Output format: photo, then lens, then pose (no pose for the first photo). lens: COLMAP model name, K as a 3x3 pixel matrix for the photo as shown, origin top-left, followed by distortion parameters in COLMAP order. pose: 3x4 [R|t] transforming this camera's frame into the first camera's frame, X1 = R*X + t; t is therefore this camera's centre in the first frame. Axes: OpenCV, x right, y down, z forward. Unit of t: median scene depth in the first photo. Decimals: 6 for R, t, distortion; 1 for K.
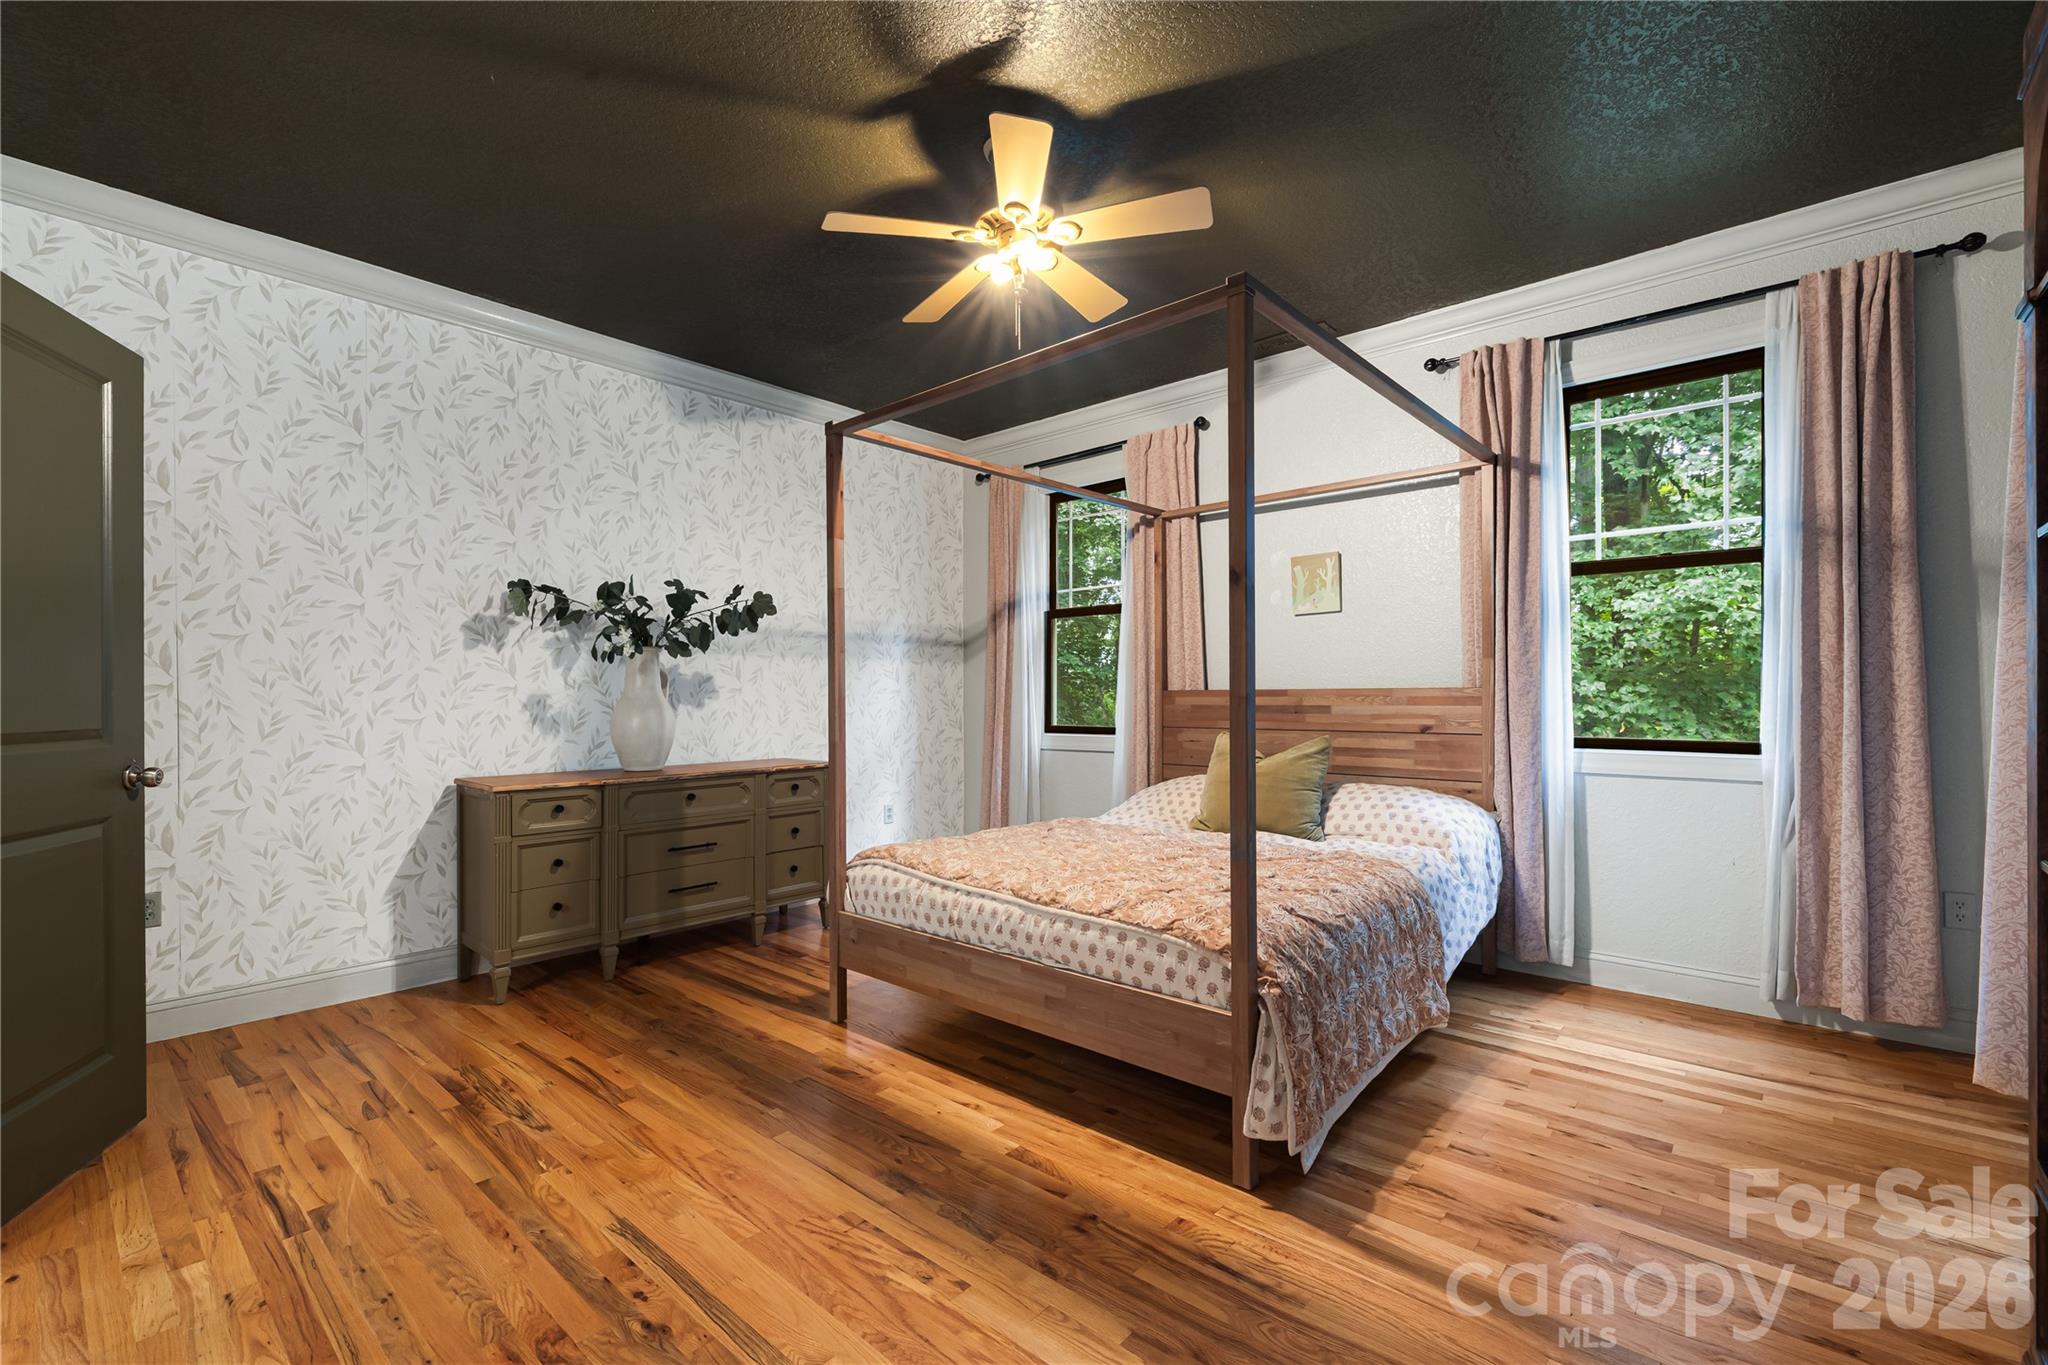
lens RADIAL K [[889.3, 0, 1011.3], [0, 889.3, 694.1], [0, 0, 1]] dist [0.002745, 0.000178]
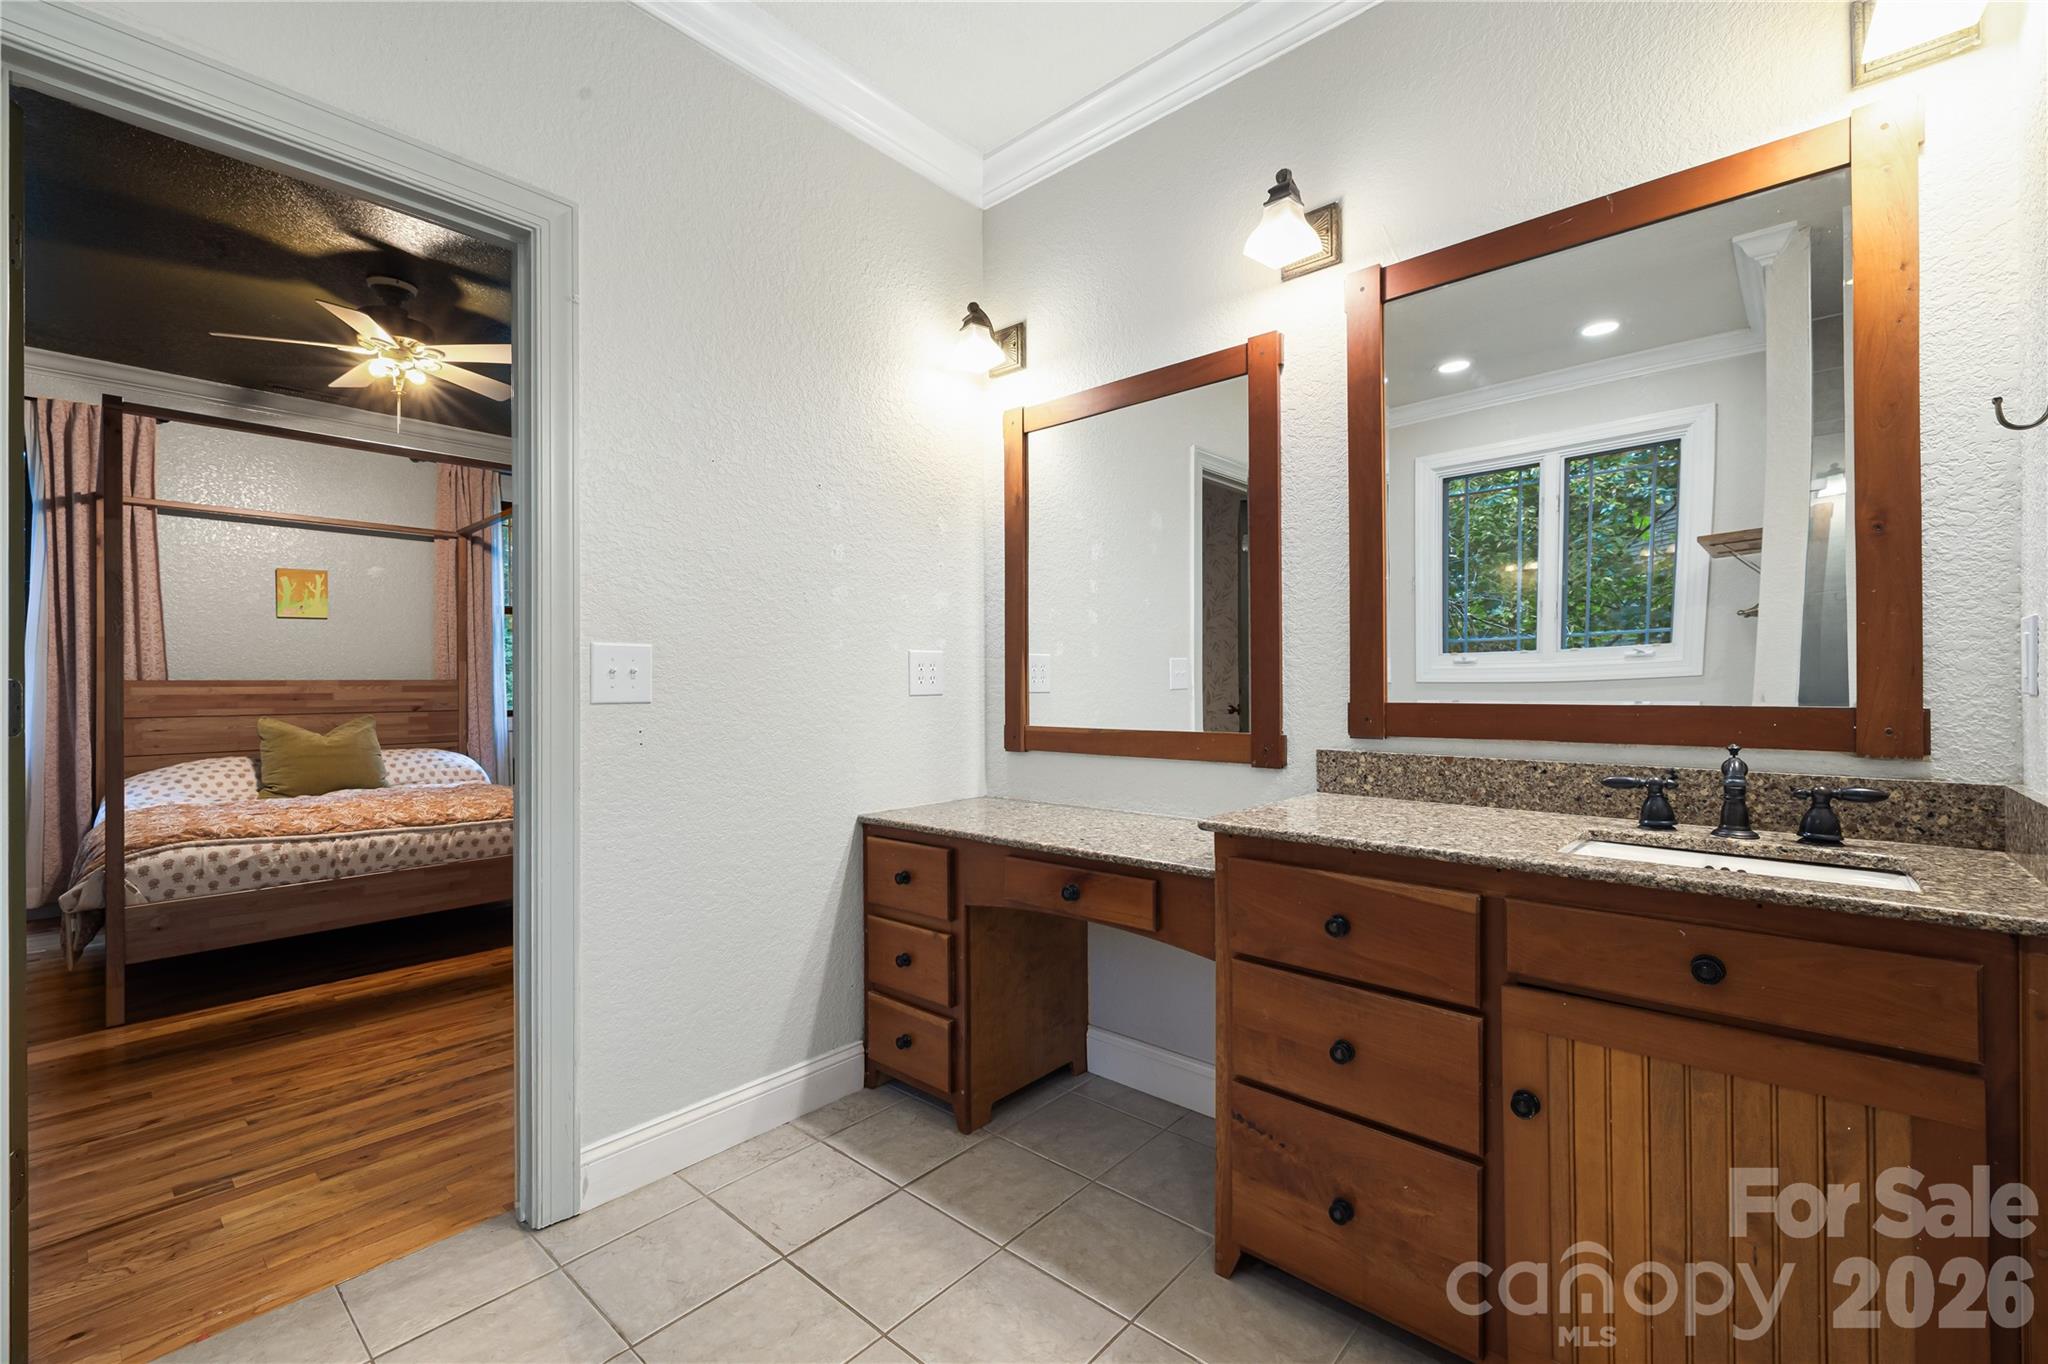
lens RADIAL K [[859.8, 0, 1005.6], [0, 859.8, 677.9], [0, 0, 1]] dist [0.001417, 0.000166]
pose [[0.008617, 0.010615, 0.999907, -1.250921], [0.005151, 0.999930, -0.010660, 0.013053], [-0.999950, 0.005242, 0.008562, 0.047099]]
